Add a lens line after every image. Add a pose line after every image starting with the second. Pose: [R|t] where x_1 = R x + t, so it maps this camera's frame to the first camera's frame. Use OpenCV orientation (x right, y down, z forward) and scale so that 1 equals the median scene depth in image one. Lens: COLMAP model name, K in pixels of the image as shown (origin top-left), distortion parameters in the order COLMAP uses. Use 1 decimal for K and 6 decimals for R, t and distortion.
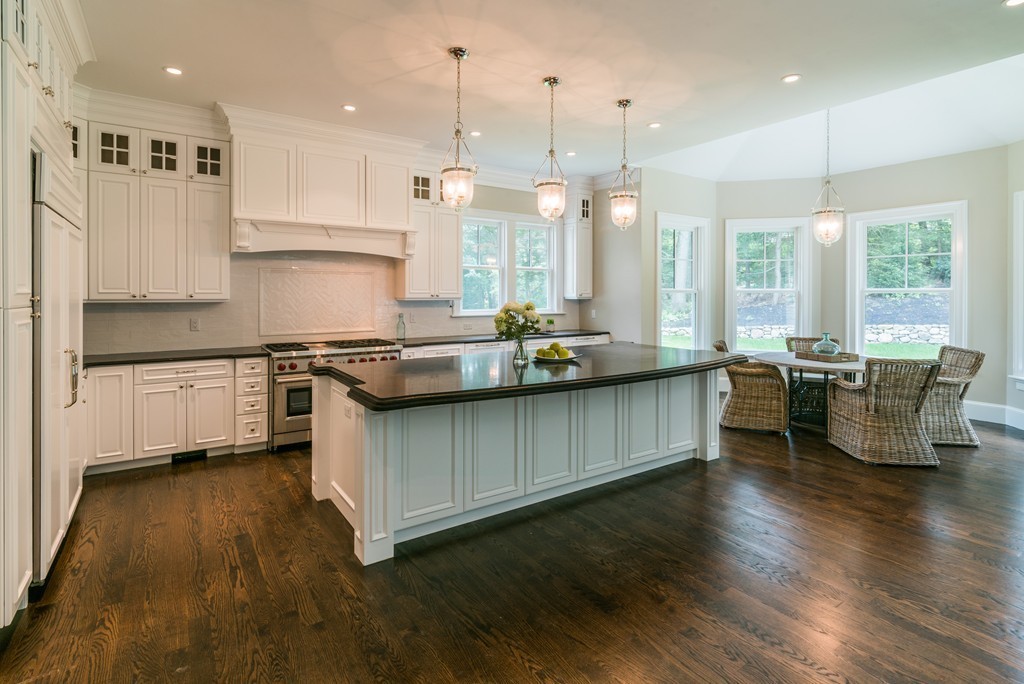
lens RADIAL K [[499.3, 0, 511.9], [0, 499.3, 329.2], [0, 0, 1]] dist [-0.001081, -0.000036]
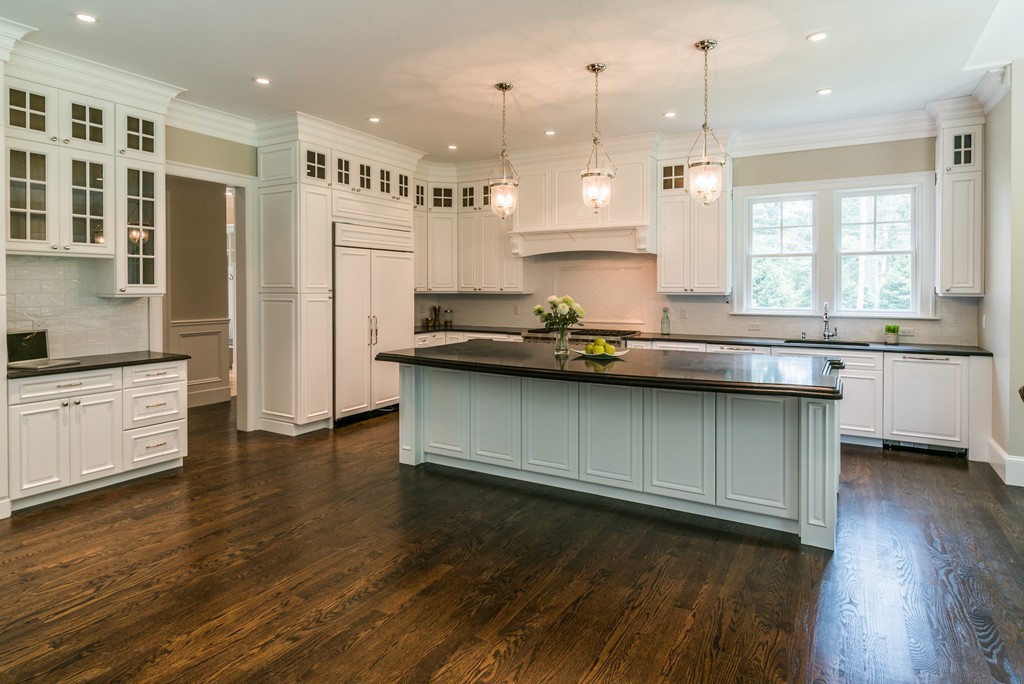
lens RADIAL K [[577.3, 0, 532.2], [0, 577.3, 339.2], [0, 0, 1]] dist [-0.000688, -0.000158]
pose [[0.443596, 0.079445, -0.892699, 0.896926], [-0.063198, 0.996357, 0.057266, -0.024286], [0.893996, 0.031014, 0.447001, 0.338390]]
